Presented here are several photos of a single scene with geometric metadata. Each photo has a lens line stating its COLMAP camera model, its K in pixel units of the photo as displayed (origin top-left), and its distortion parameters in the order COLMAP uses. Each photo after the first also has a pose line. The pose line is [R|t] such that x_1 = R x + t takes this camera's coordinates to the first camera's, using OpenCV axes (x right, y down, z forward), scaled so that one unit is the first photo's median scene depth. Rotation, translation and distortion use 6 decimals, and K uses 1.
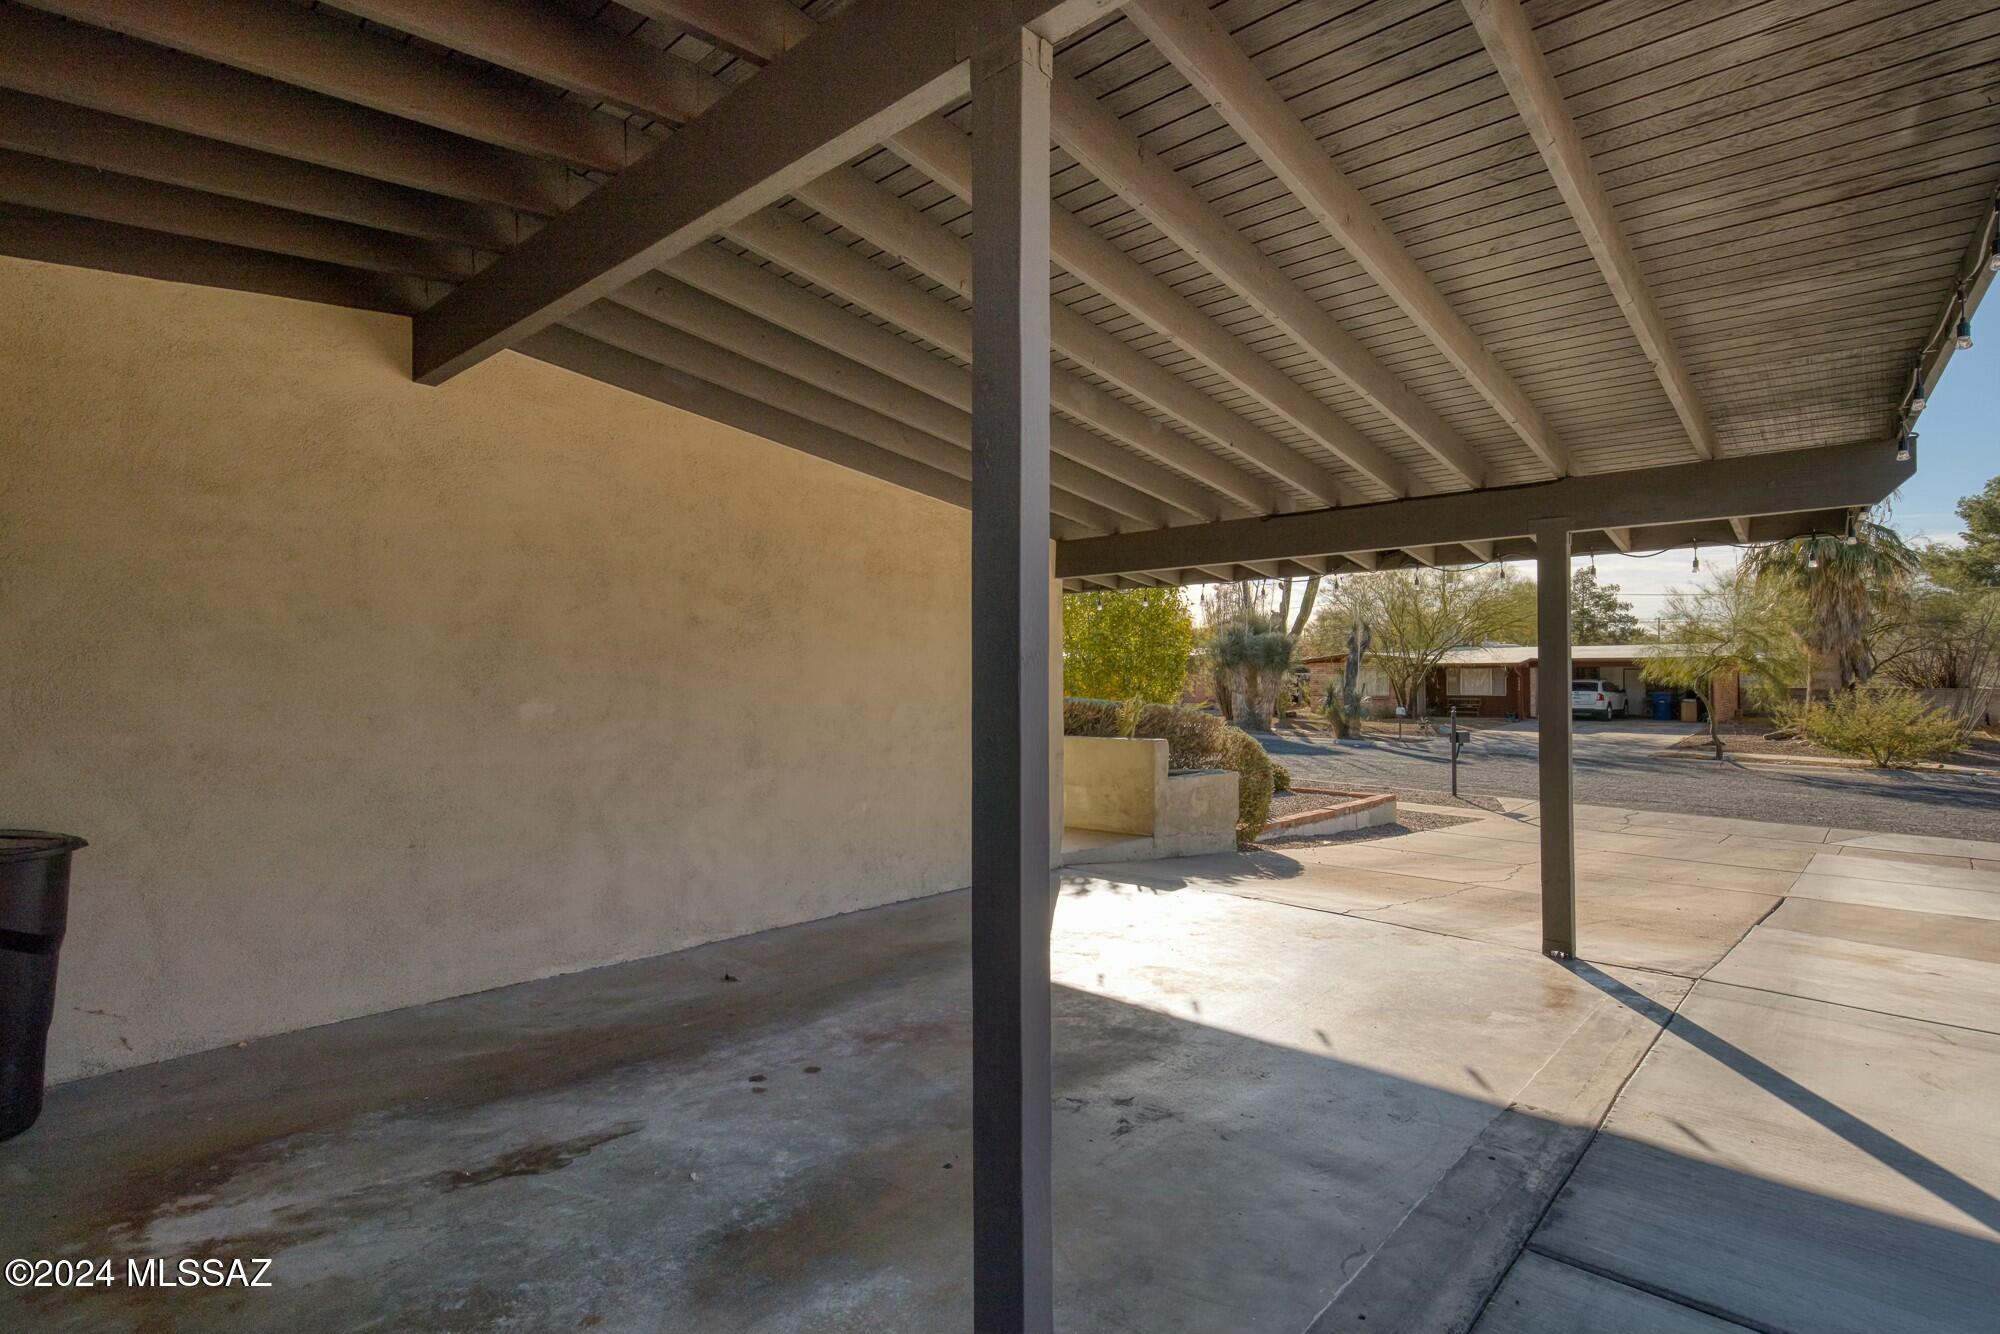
lens RADIAL K [[977.7, 0, 996.9], [0, 977.7, 666.1], [0, 0, 1]] dist [0.002805, -0.001324]
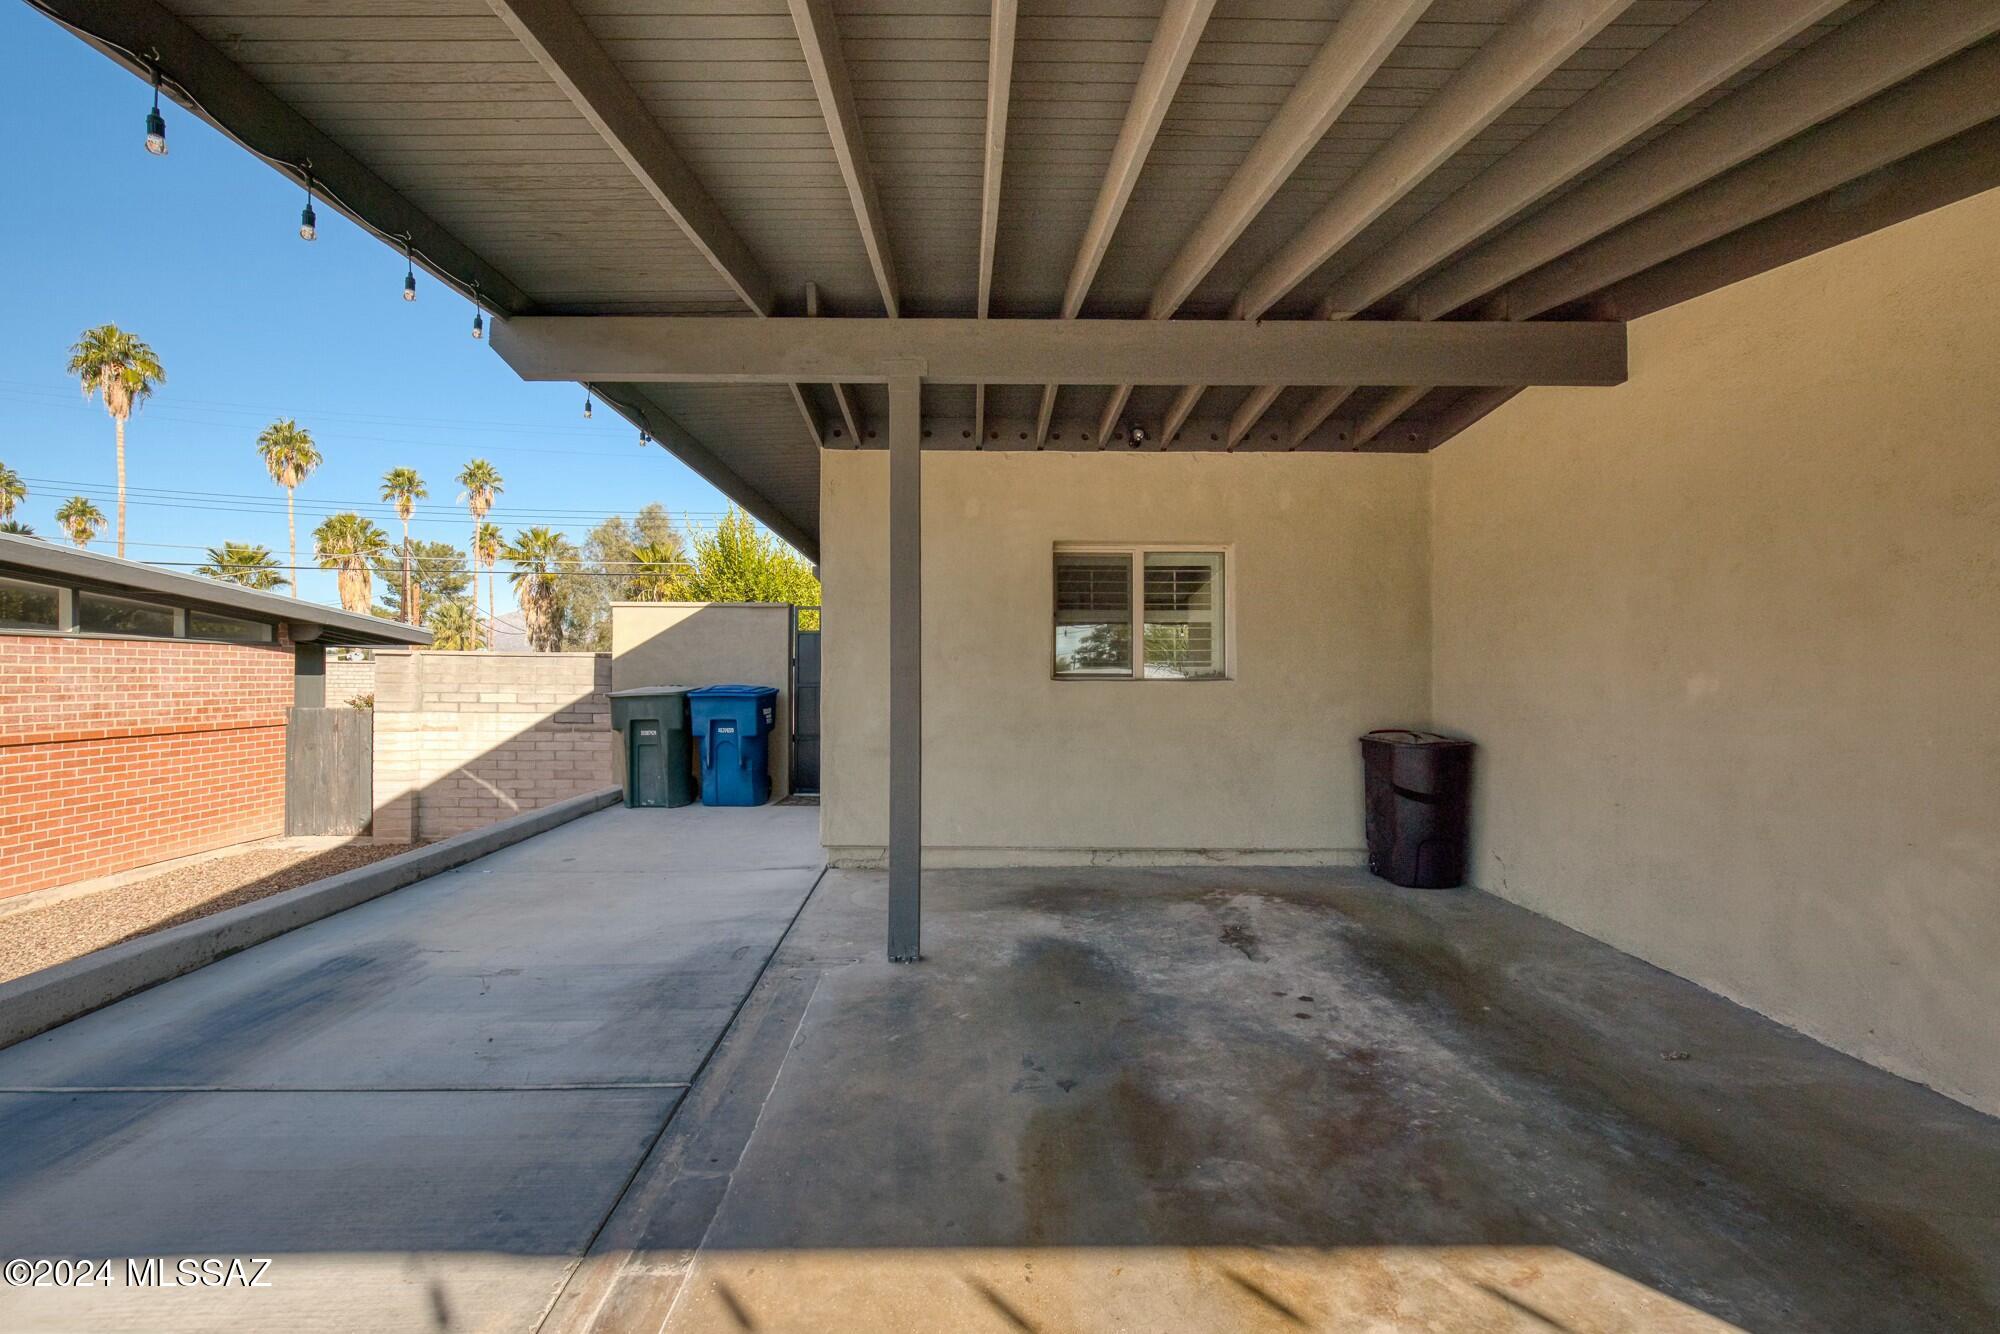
lens RADIAL K [[933.6, 0, 973.6], [0, 933.6, 668.0], [0, 0, 1]] dist [0.007944, -0.001404]
pose [[-0.736240, -0.001909, -0.676718, 0.664028], [0.004542, 0.999960, -0.007762, 0.035102], [0.676705, -0.008788, -0.736201, 1.306287]]
